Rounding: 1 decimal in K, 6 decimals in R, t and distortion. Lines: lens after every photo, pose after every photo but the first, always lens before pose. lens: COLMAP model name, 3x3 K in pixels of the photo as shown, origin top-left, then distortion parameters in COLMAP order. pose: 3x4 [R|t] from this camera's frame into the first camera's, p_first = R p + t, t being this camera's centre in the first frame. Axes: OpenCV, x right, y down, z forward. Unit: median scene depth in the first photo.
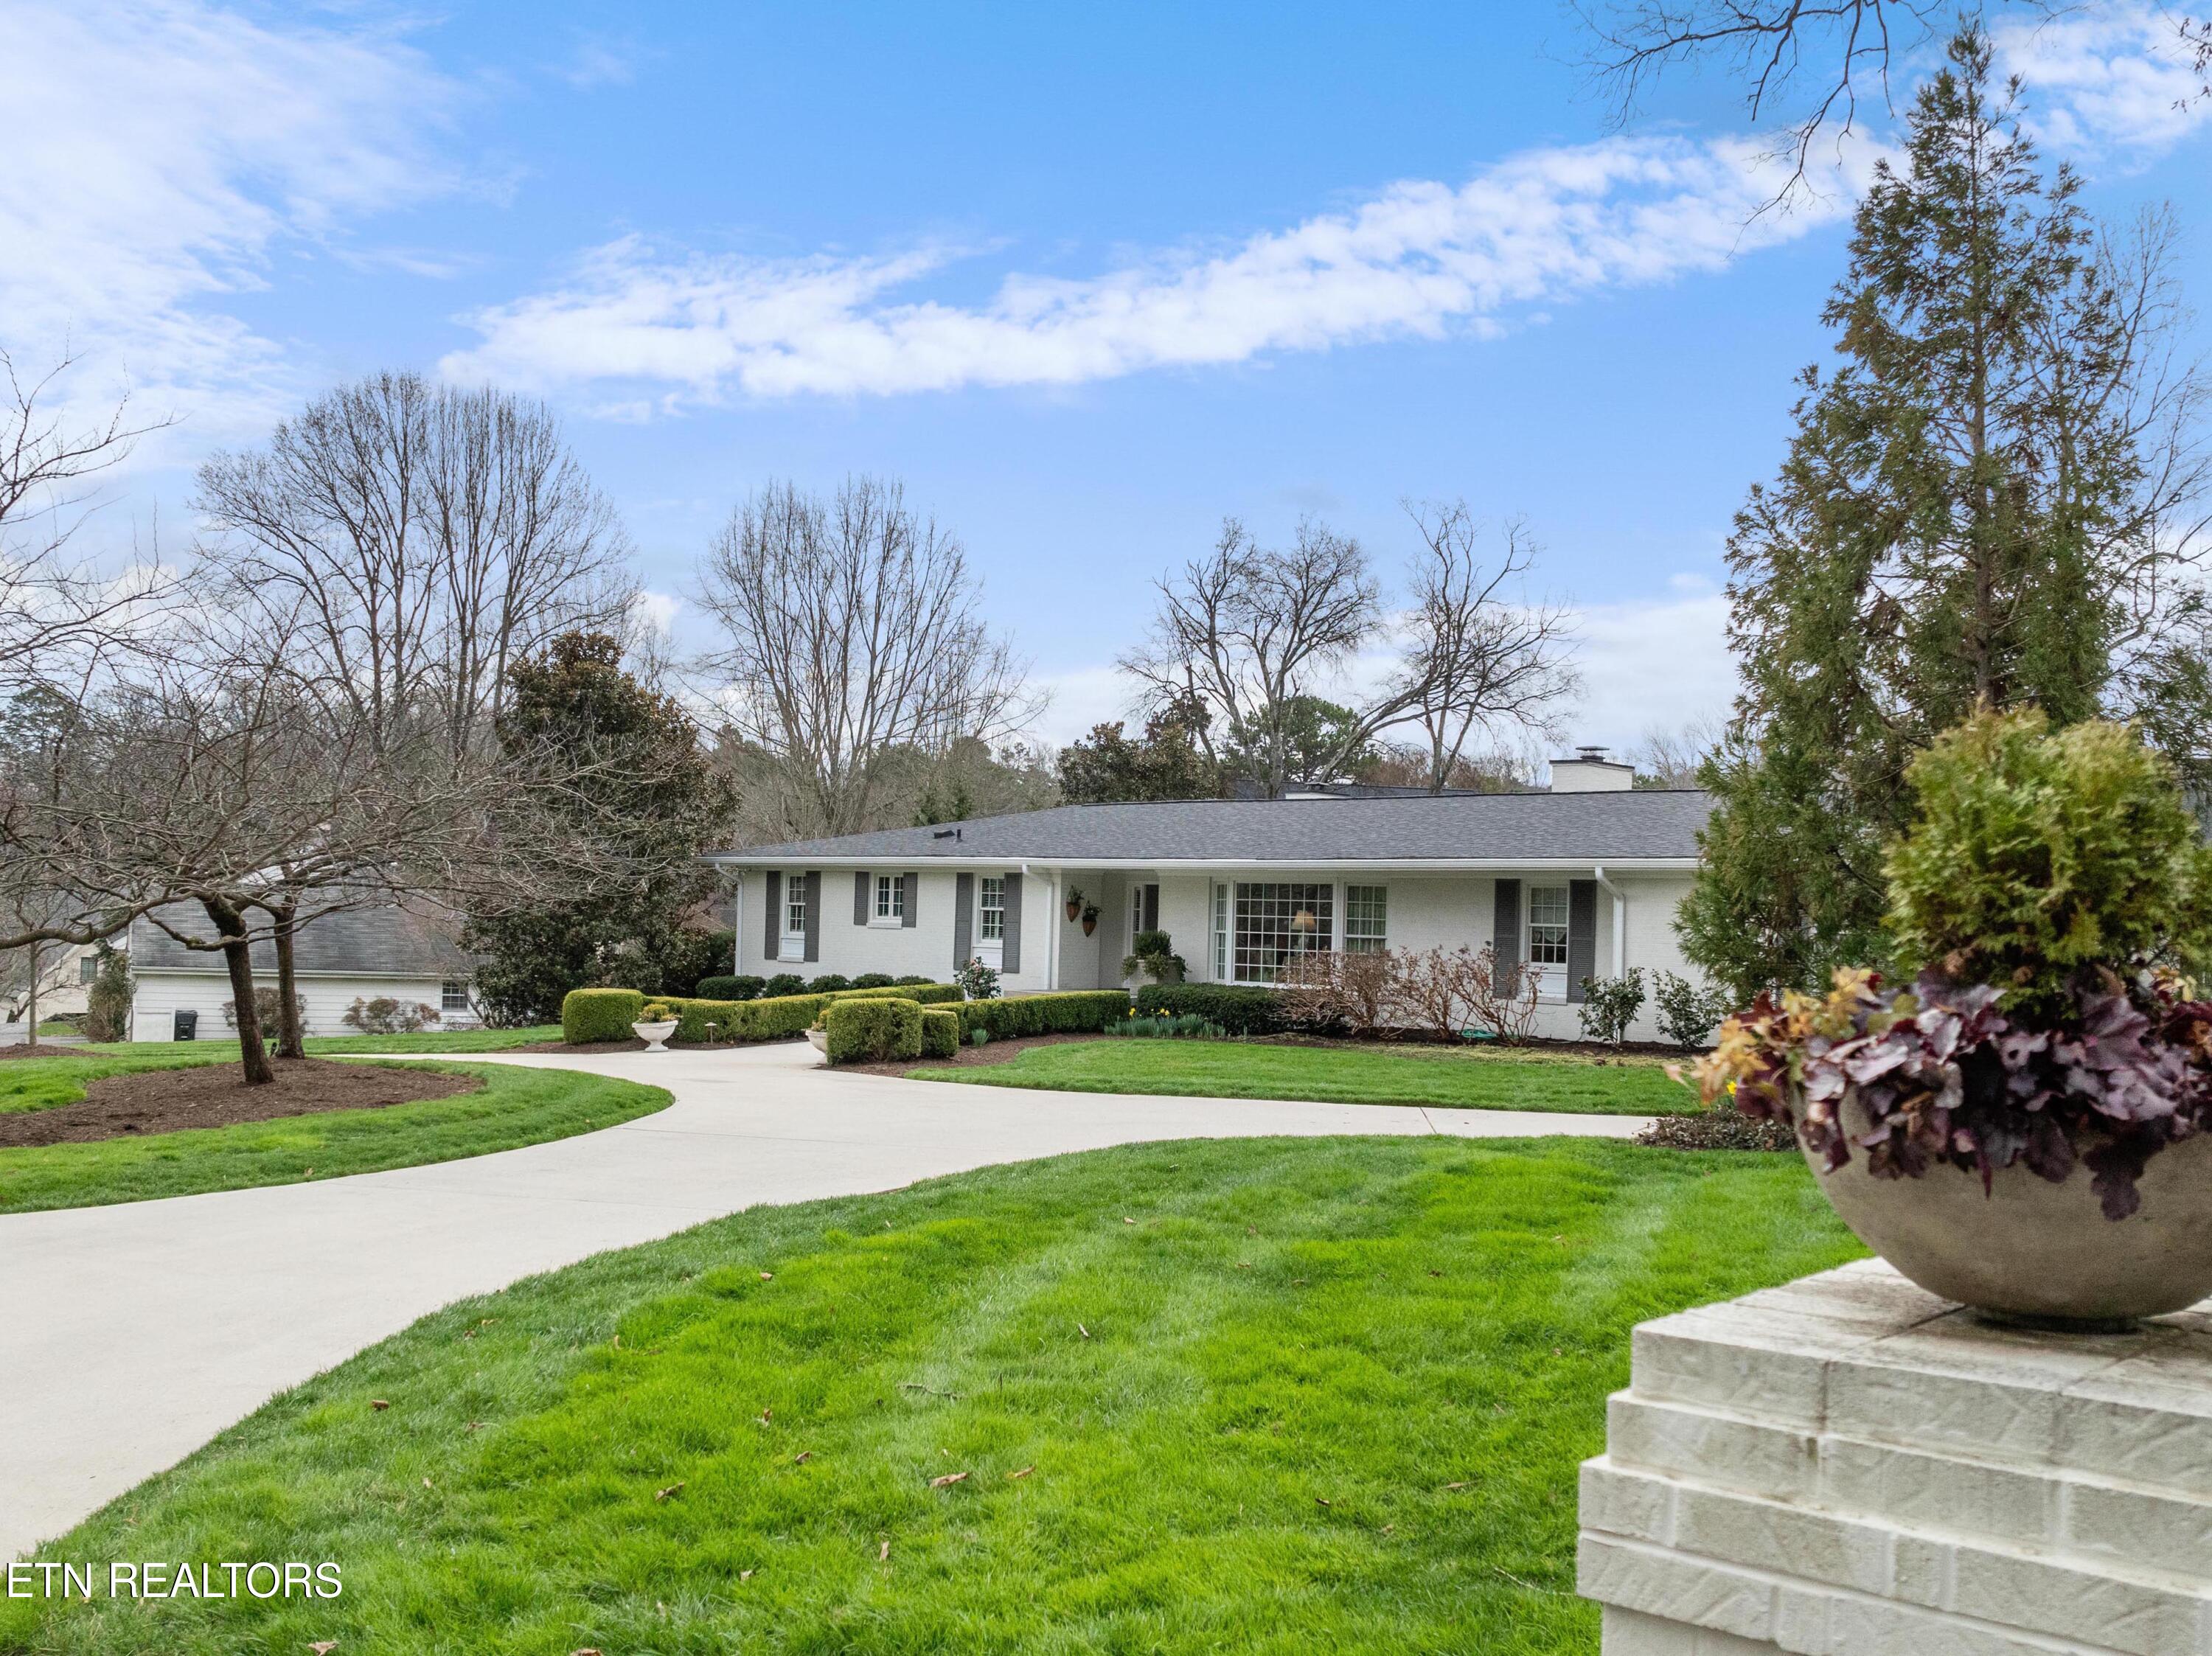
lens RADIAL K [[2086.4, 0, 1113.9], [0, 2086.4, 886.5], [0, 0, 1]] dist [0.079587, -0.332499]
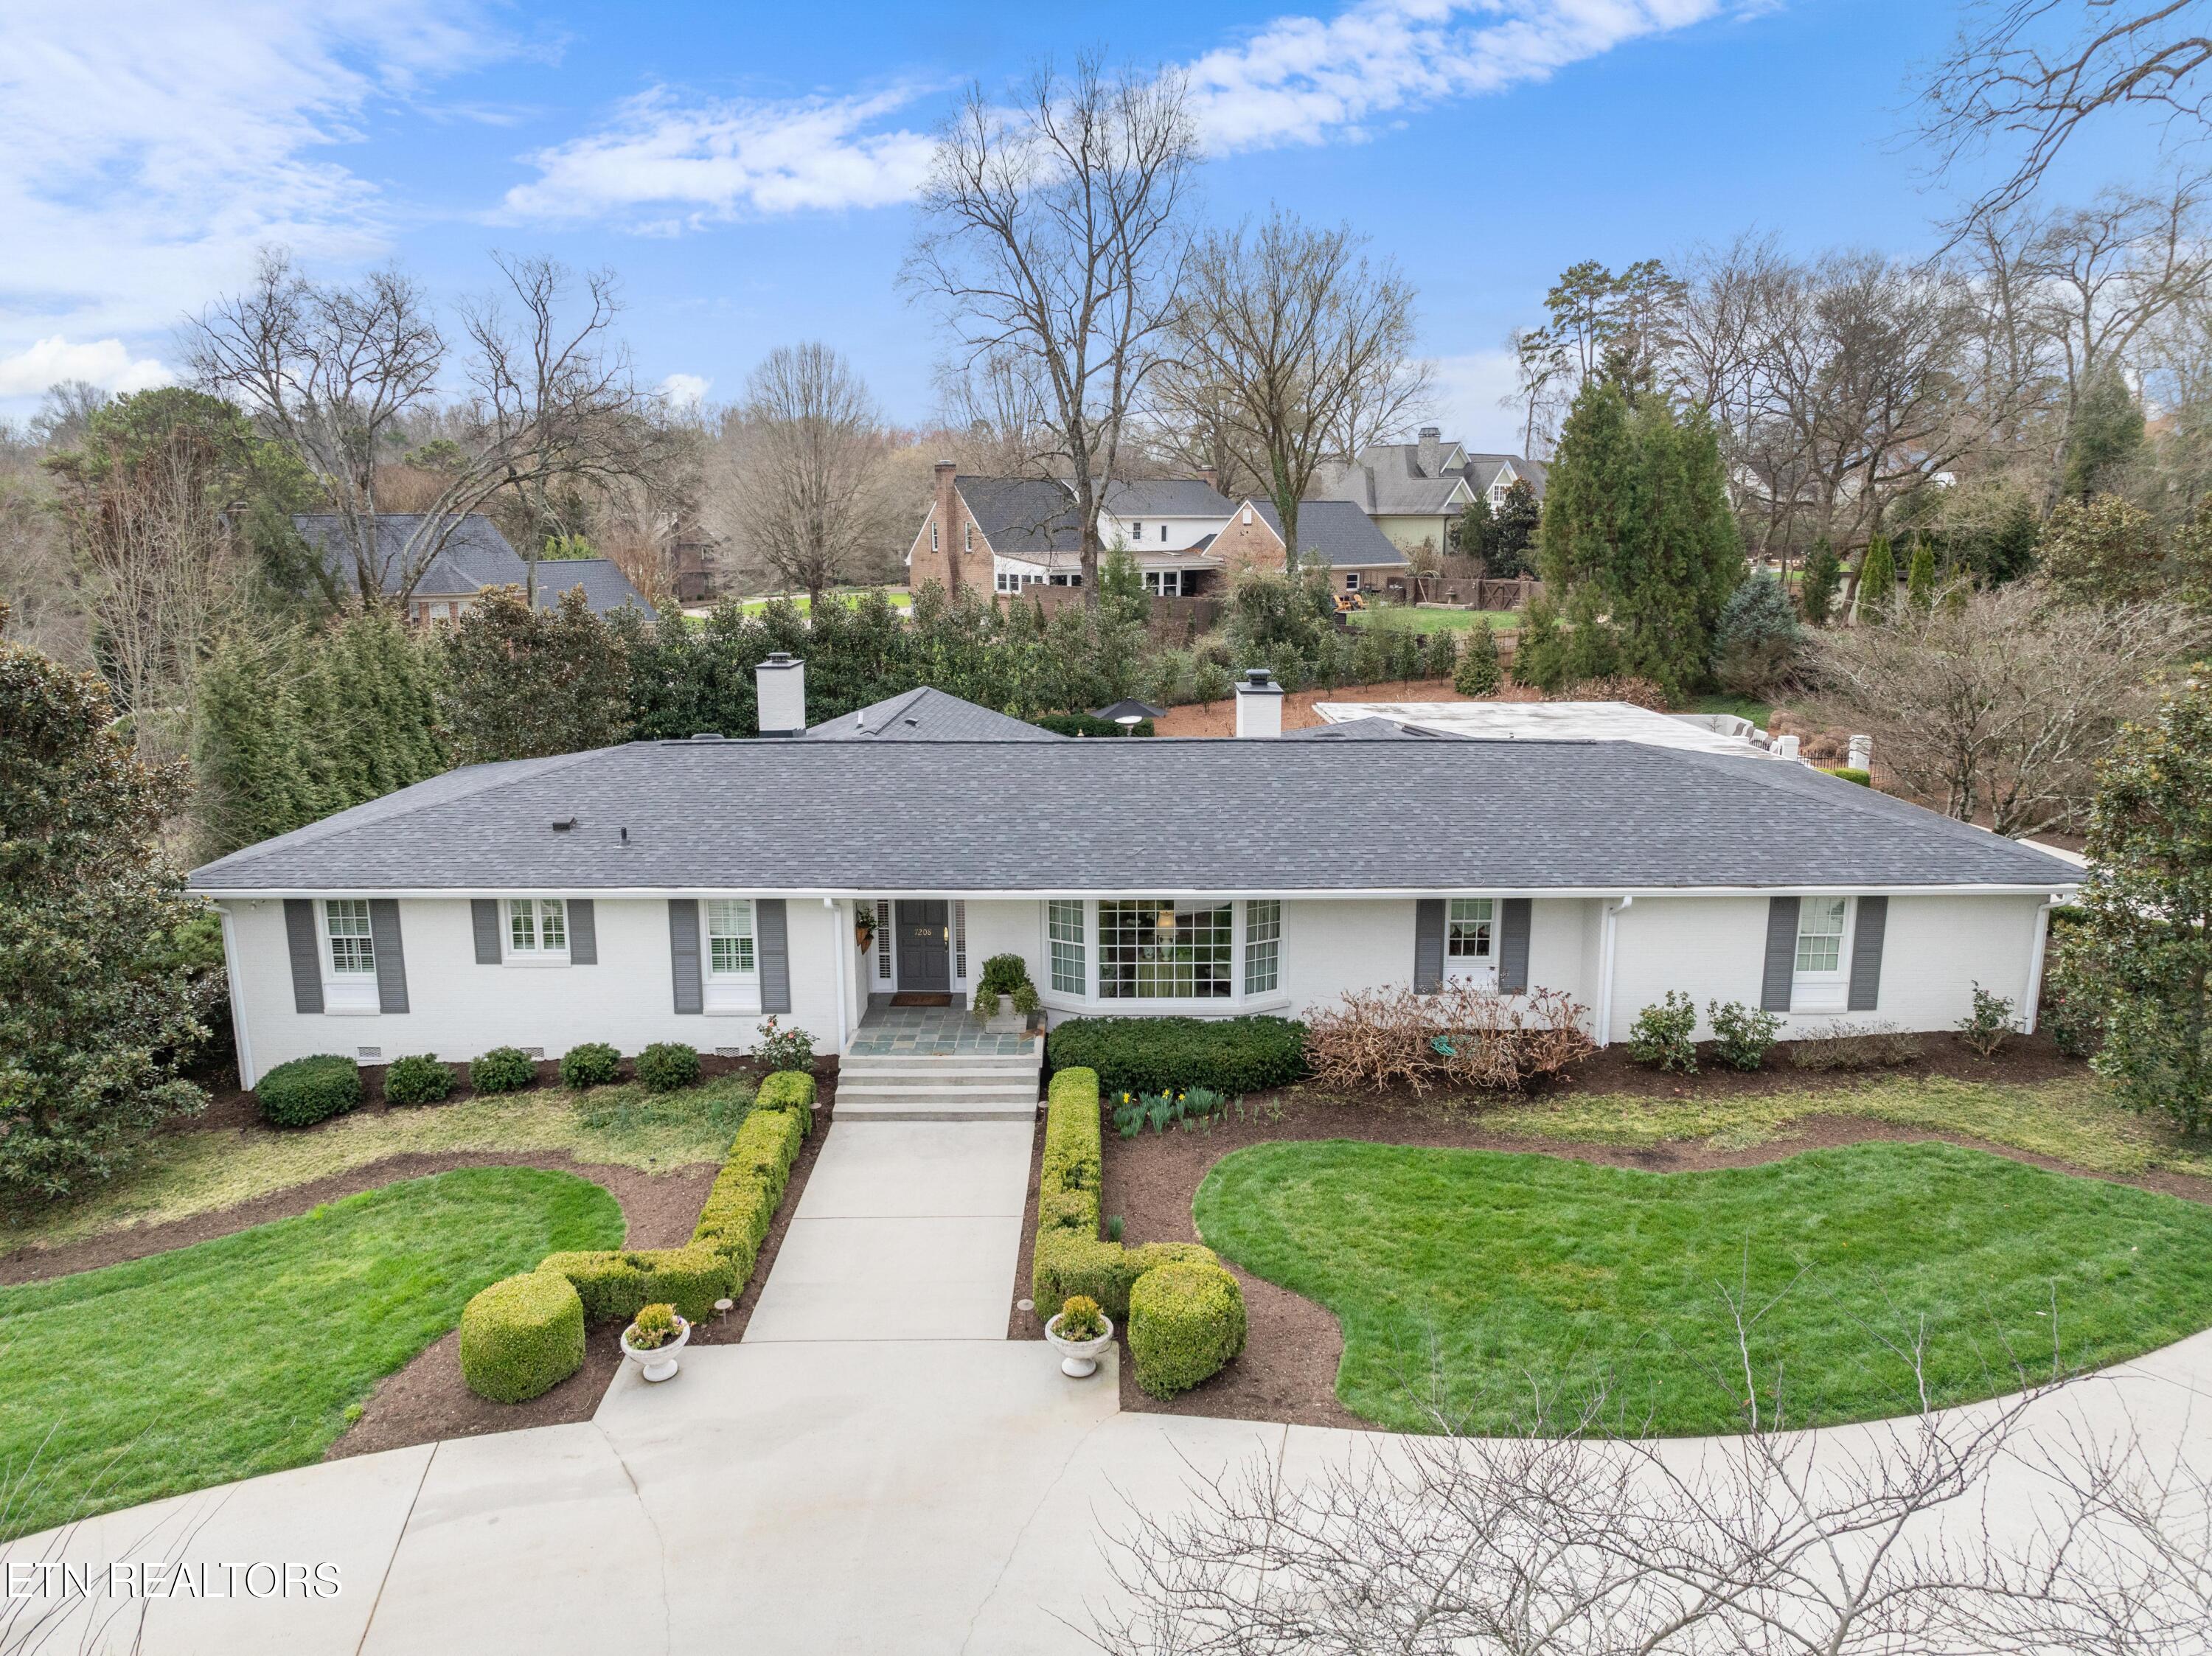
lens RADIAL K [[1570.7, 0, 1106.0], [0, 1570.7, 828.0], [0, 0, 1]] dist [-0.027277, -0.003664]
pose [[0.736296, -0.164910, 0.656257, -0.310657], [0.016574, 0.973952, 0.226147, -0.149583], [-0.676456, -0.155634, 0.719850, 0.430321]]
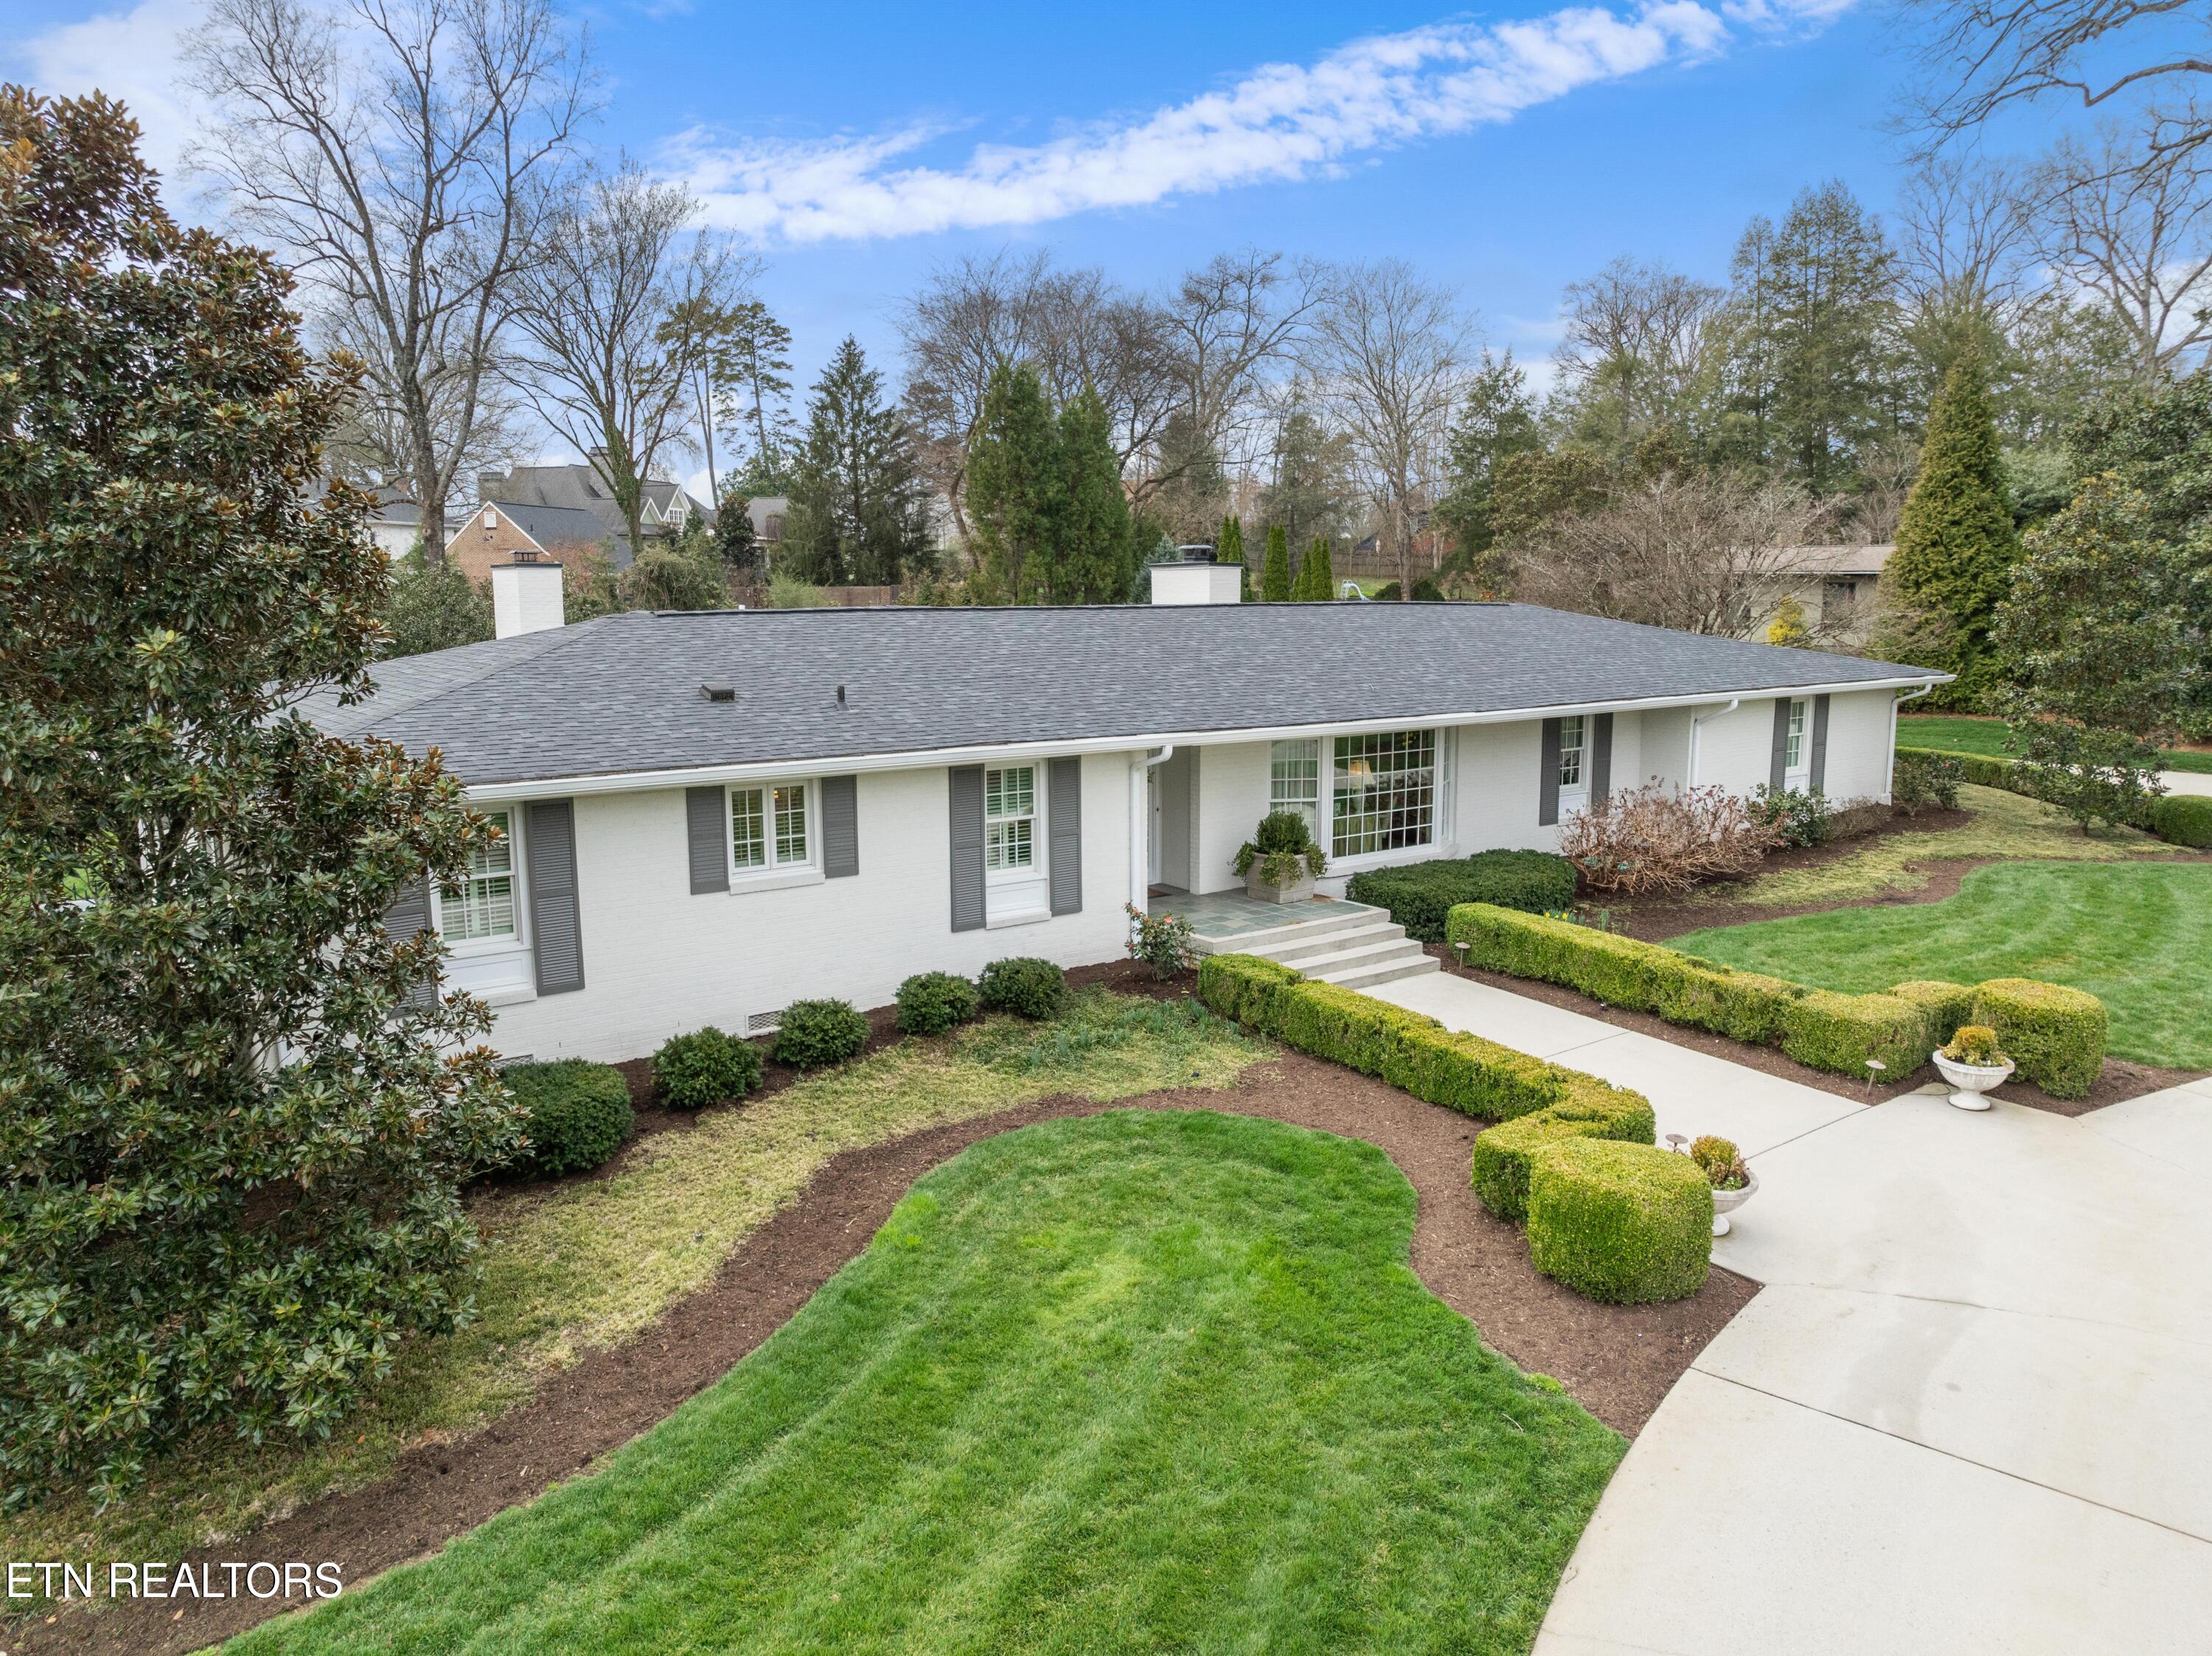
lens RADIAL K [[1570.7, 0, 1106.0], [0, 1570.7, 828.0], [0, 0, 1]] dist [-0.027277, -0.003664]
pose [[0.173485, -0.178548, 0.968516, -0.449344], [-0.005501, 0.983237, 0.182247, -0.063204], [-0.984821, -0.036945, 0.169595, 0.814902]]
